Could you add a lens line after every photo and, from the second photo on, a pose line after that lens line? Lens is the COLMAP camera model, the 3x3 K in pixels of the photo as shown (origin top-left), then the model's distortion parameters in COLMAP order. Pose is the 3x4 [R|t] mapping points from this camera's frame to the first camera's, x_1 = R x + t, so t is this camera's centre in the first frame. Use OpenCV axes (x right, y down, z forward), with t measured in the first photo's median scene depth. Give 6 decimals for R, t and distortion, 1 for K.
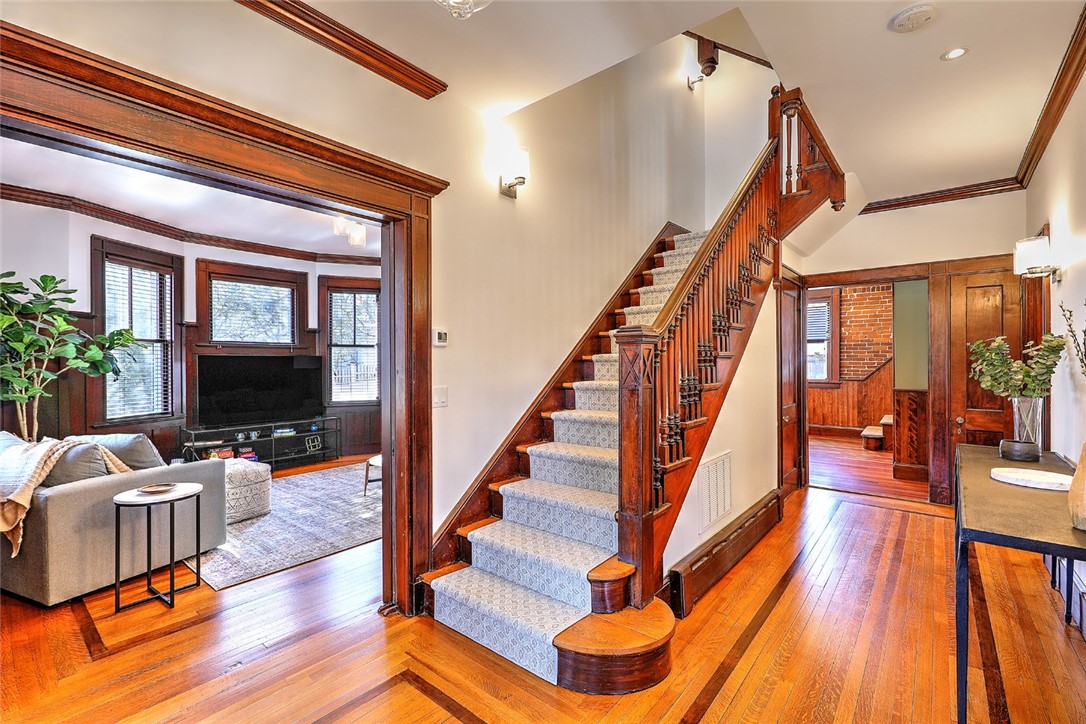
lens RADIAL K [[487.3, 0, 539.3], [0, 487.3, 365.9], [0, 0, 1]] dist [0.012136, -0.003484]
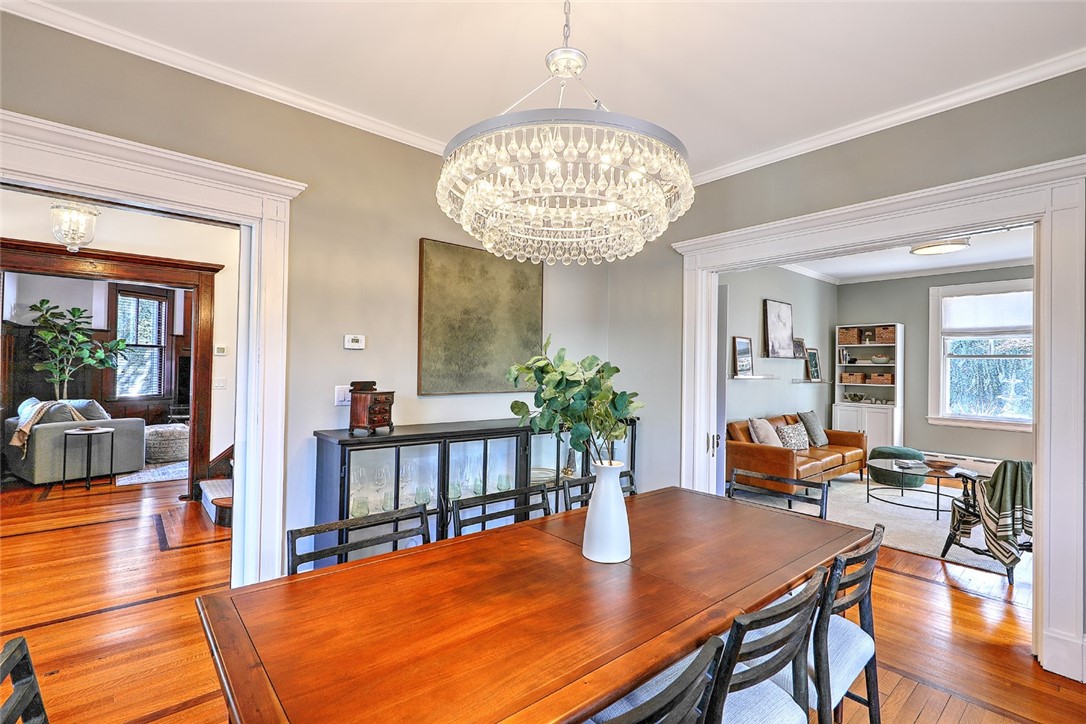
lens RADIAL K [[487.3, 0, 545.4], [0, 487.3, 365.3], [0, 0, 1]] dist [0.012136, -0.003484]
pose [[0.988637, 0.014722, -0.149603, 0.732300], [-0.015226, 0.999882, -0.002223, -0.009061], [0.149552, 0.004476, 0.988744, -0.362096]]
